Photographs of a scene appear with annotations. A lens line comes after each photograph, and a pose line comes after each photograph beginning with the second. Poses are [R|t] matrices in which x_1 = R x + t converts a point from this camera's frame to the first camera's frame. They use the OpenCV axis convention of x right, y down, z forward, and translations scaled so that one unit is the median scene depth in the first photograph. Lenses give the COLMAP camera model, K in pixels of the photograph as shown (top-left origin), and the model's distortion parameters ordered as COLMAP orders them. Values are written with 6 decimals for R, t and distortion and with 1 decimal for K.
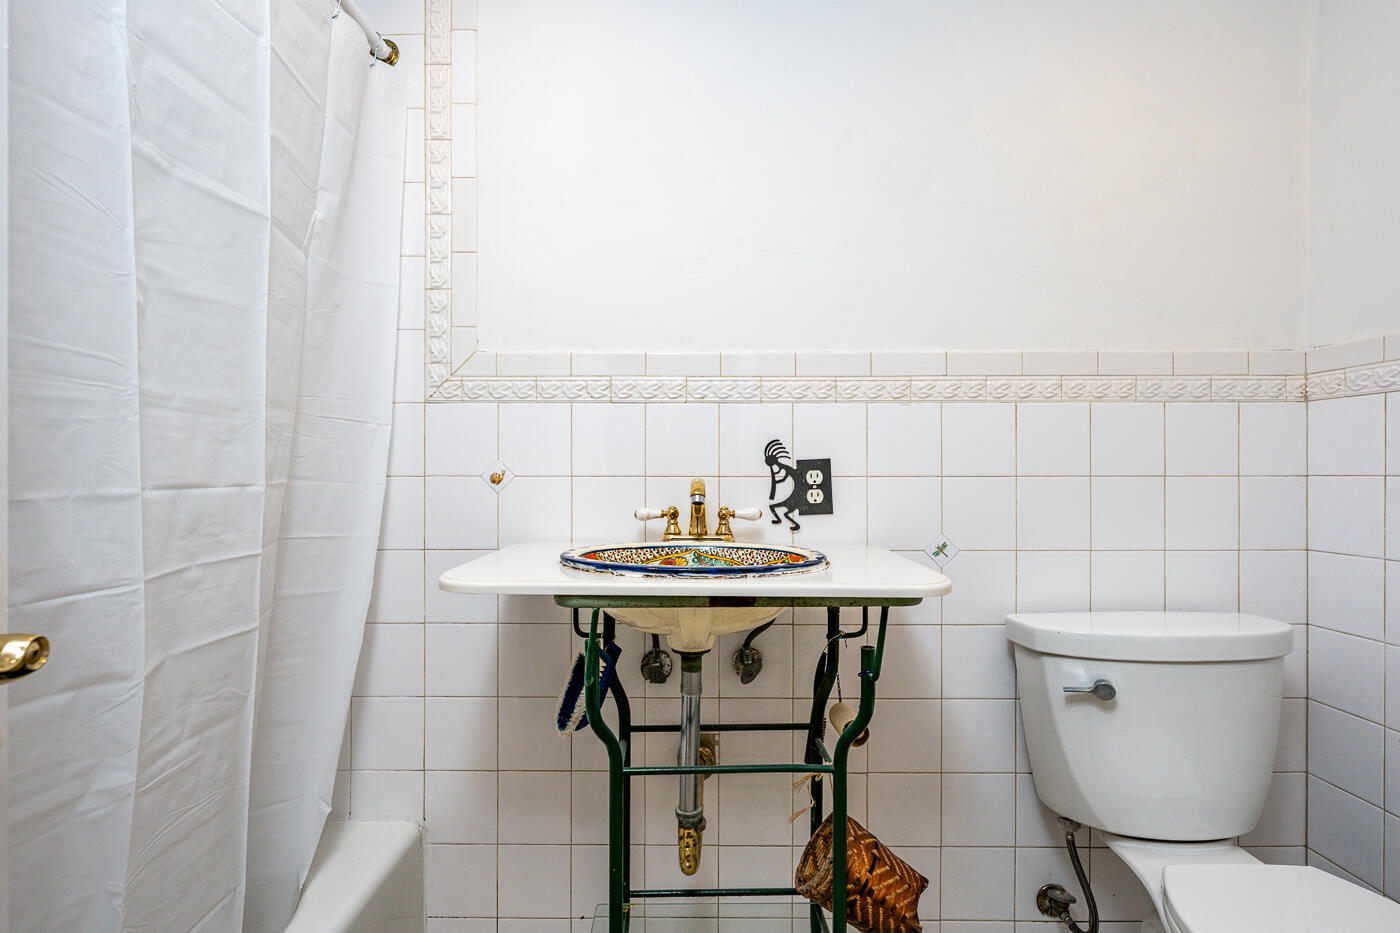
lens RADIAL K [[674.3, 0, 702.6], [0, 674.3, 472.5], [0, 0, 1]] dist [-0.004839, 0.000287]
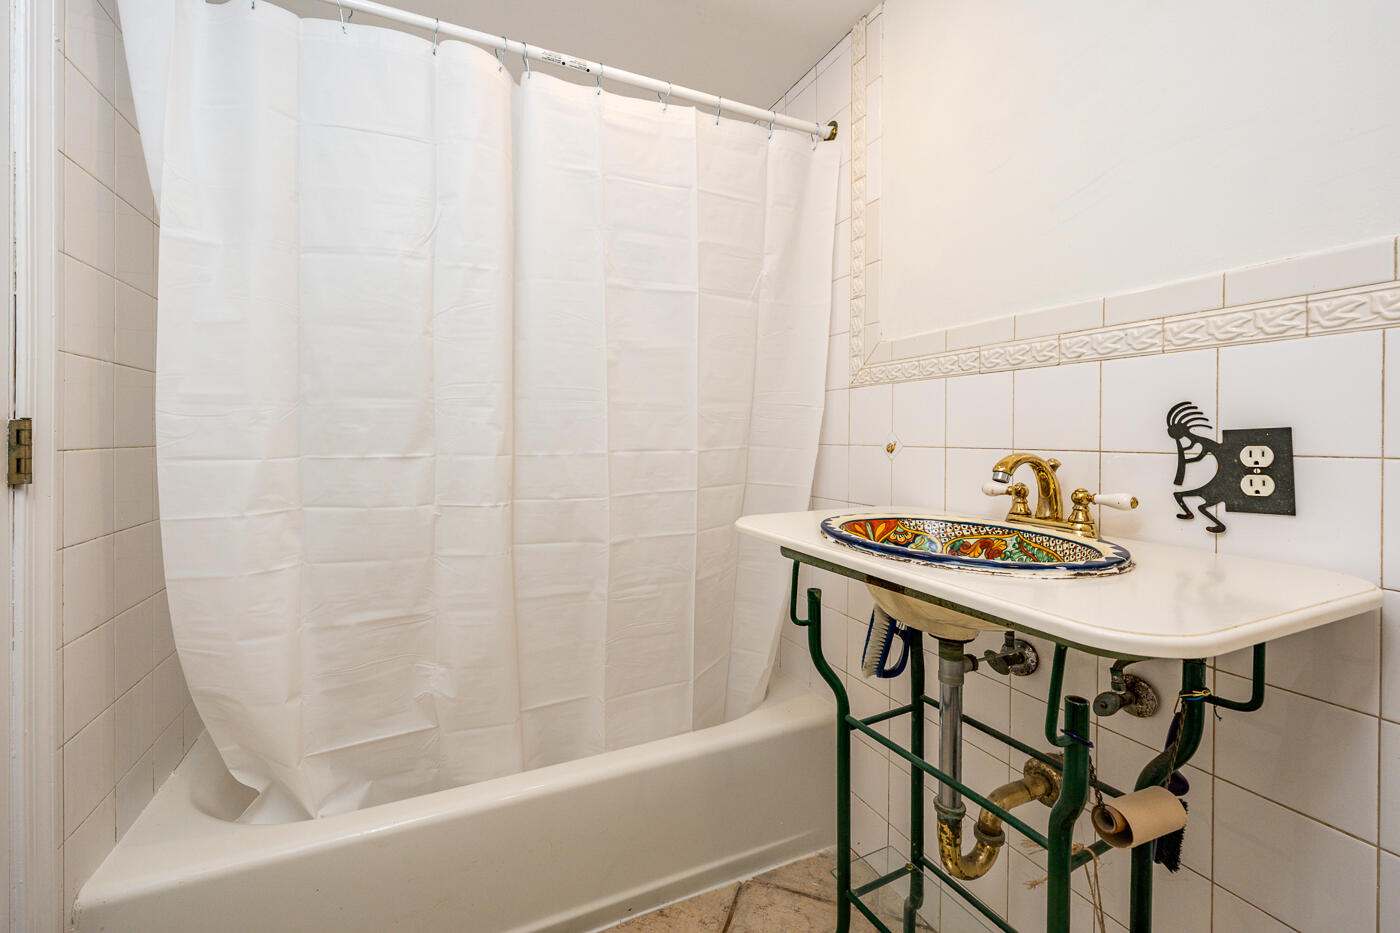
lens RADIAL K [[562.1, 0, 691.0], [0, 562.1, 435.4], [0, 0, 1]] dist [-0.002668, -0.000443]
pose [[0.413762, 0.000281, -0.910385, 0.438285], [-0.001466, 0.999999, -0.000358, -0.012422], [0.910384, 0.001483, 0.413762, 0.277224]]
